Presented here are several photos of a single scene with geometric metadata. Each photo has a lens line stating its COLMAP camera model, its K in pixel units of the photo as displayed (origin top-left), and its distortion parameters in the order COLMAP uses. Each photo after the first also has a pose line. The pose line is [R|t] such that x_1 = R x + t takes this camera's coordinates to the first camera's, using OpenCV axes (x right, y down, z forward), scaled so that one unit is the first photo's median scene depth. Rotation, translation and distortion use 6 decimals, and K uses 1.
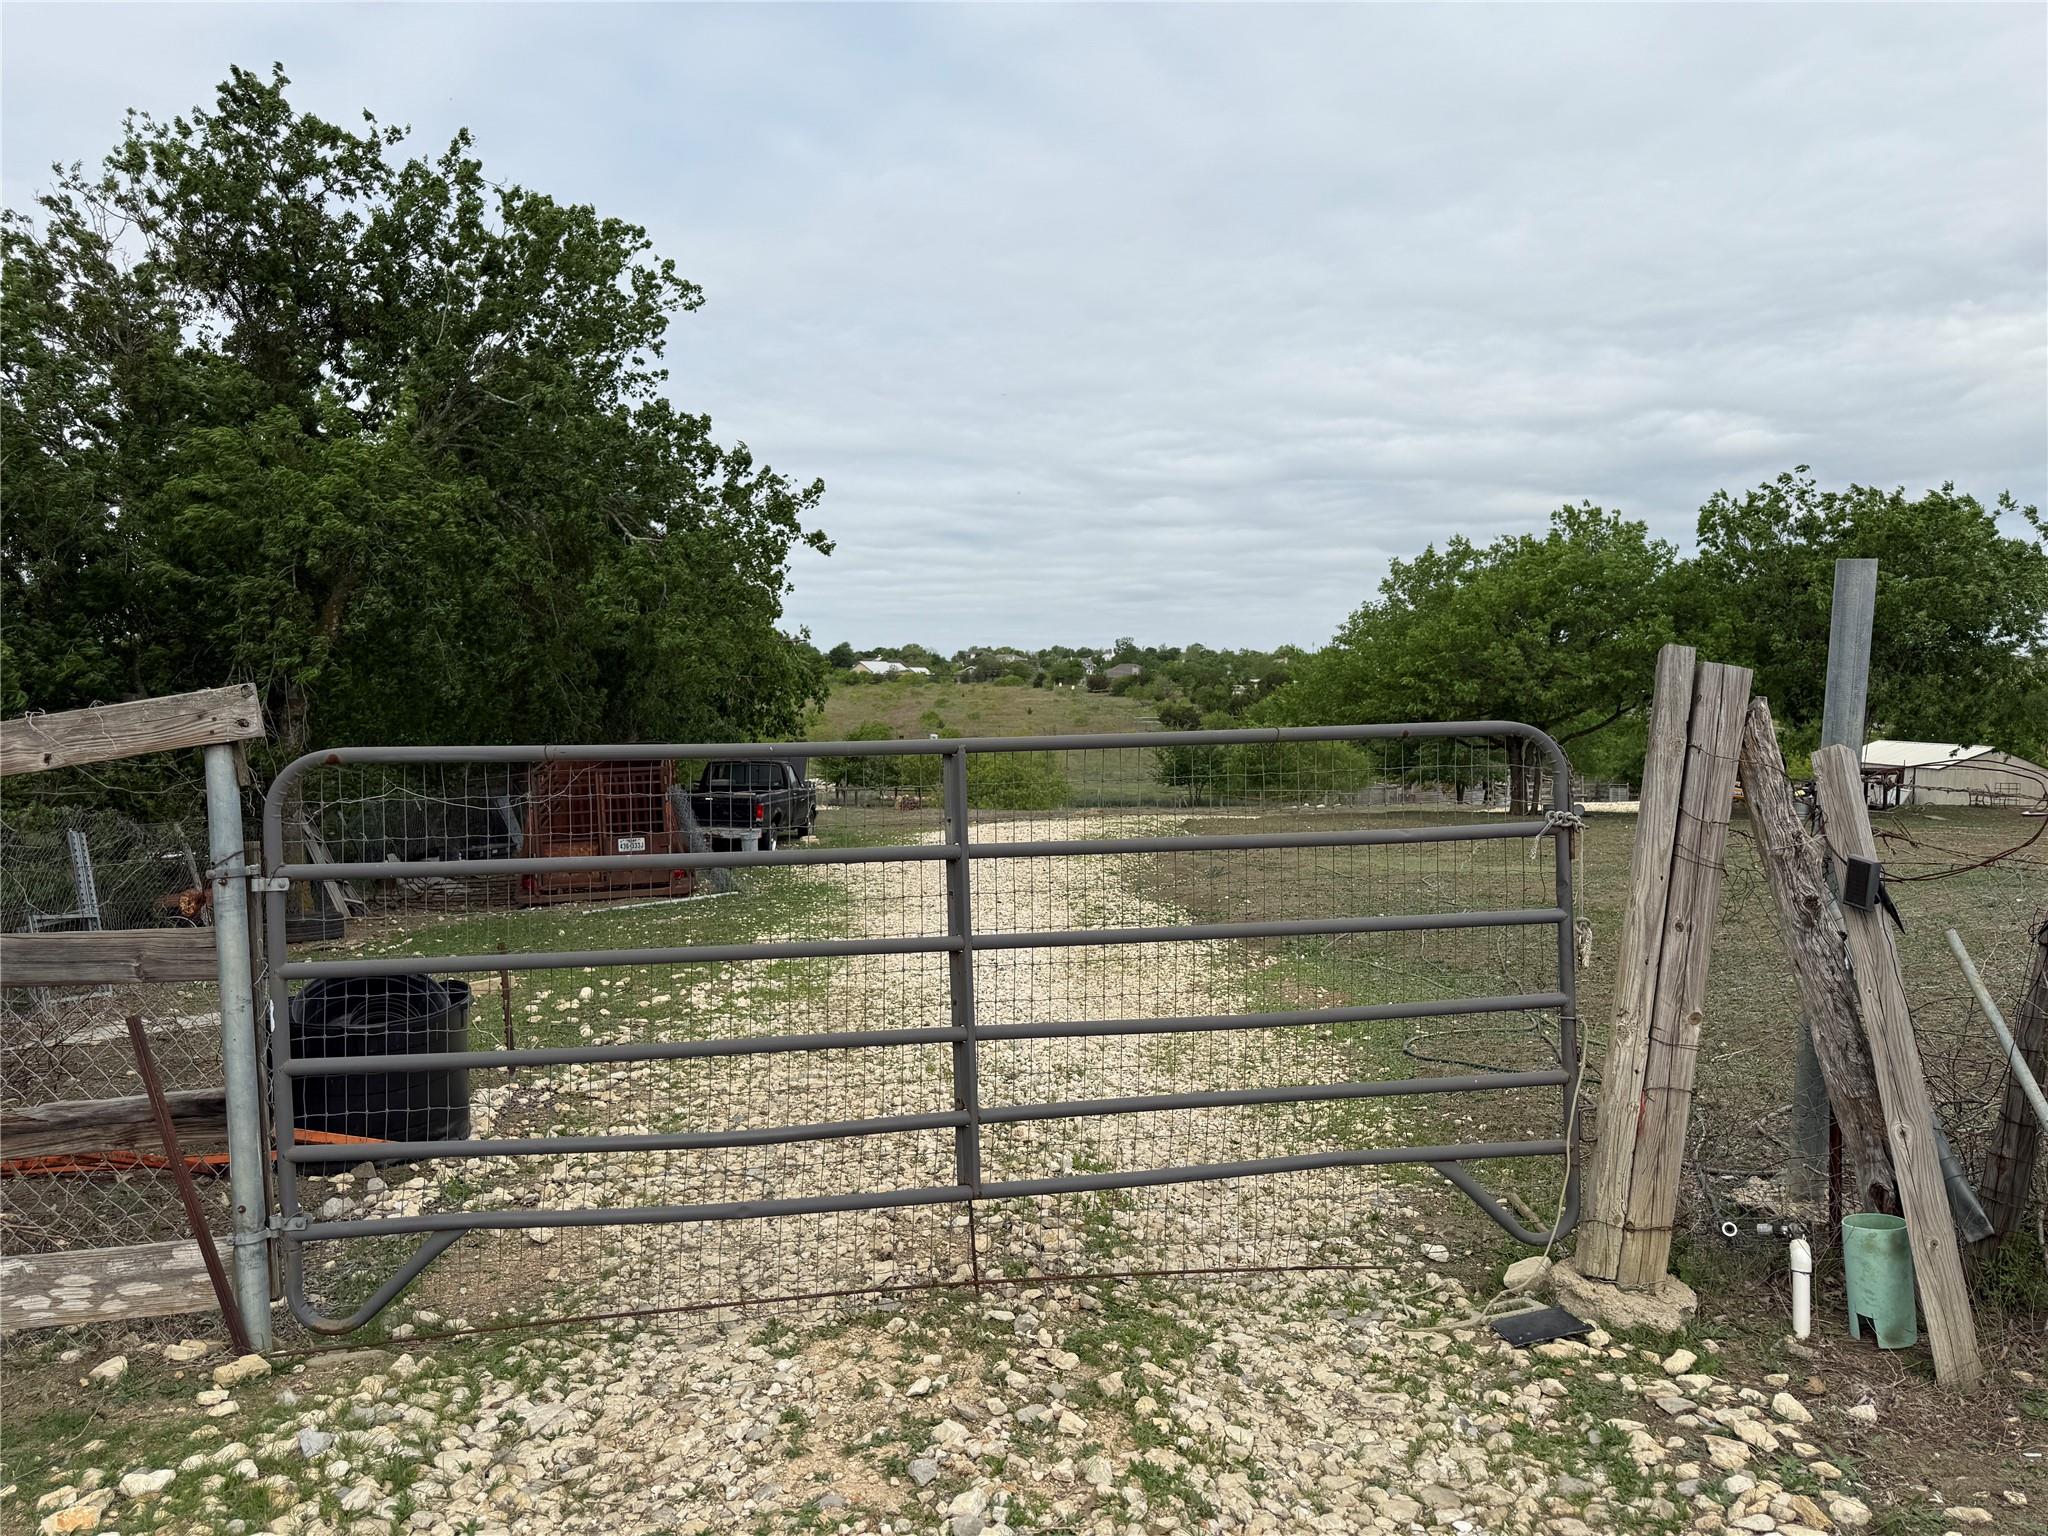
lens RADIAL K [[1428.6, 0, 1024.0], [0, 1428.6, 768.0], [0, 0, 1]] dist [0.013284, -0.003854]
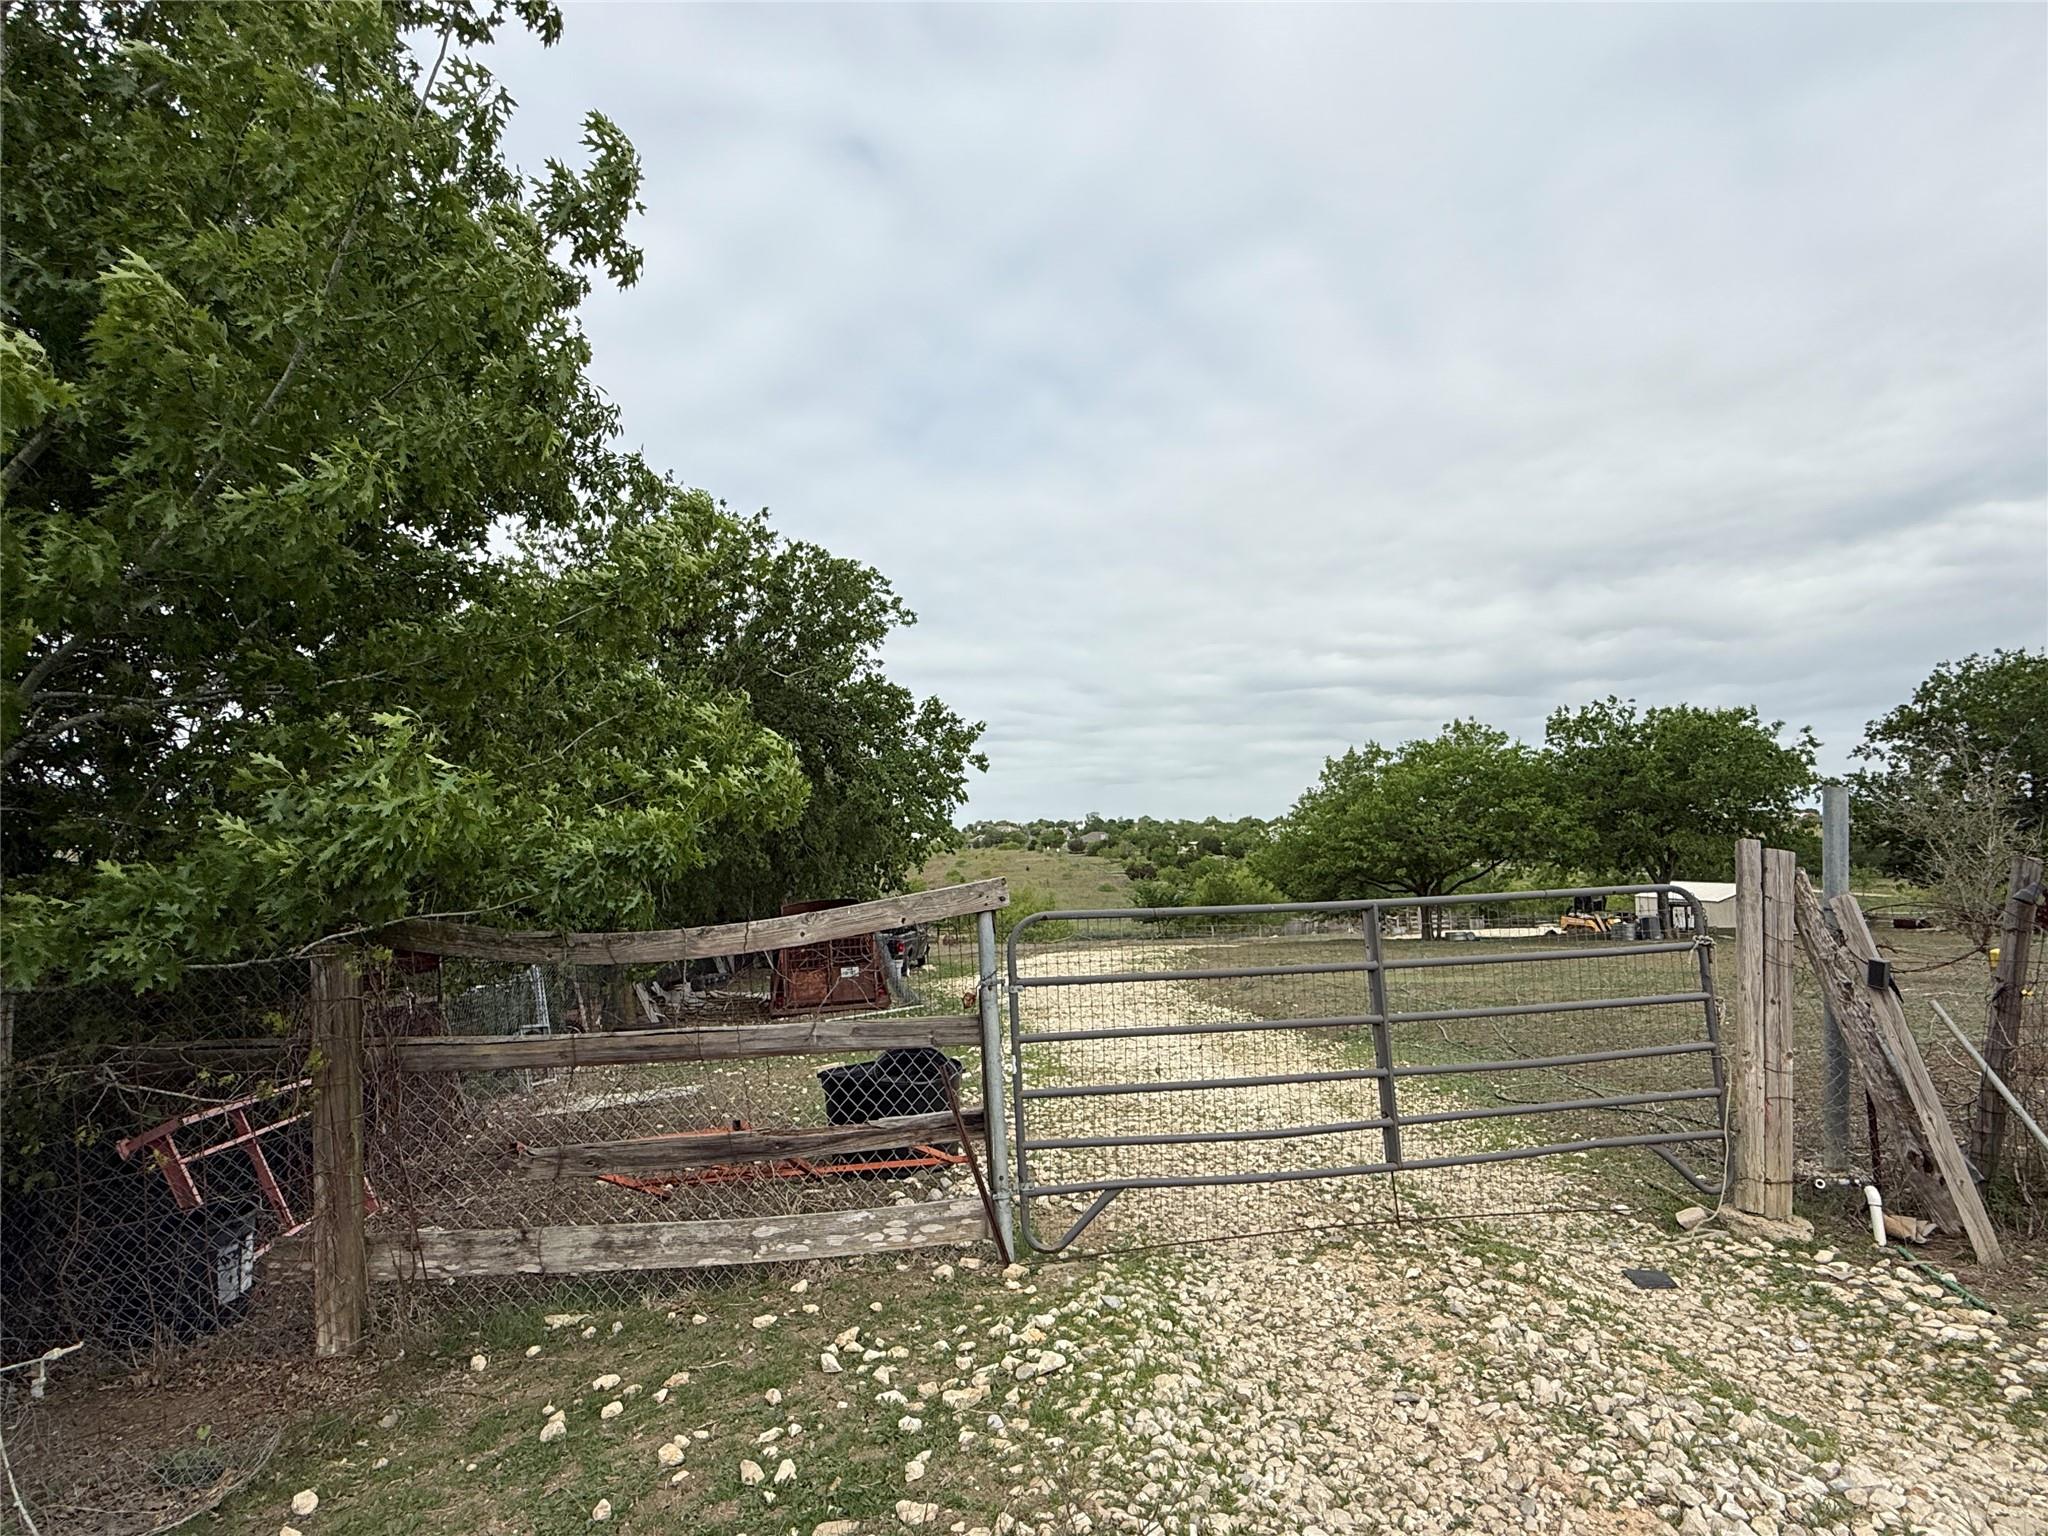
lens RADIAL K [[1057.5, 0, 1024.0], [0, 1057.5, 768.0], [0, 0, 1]] dist [0.000249, 0.001350]
pose [[0.999849, -0.016835, 0.004196, -0.452345], [0.017245, 0.990830, -0.134011, -0.013755], [-0.001901, 0.134064, 0.990971, -0.306674]]
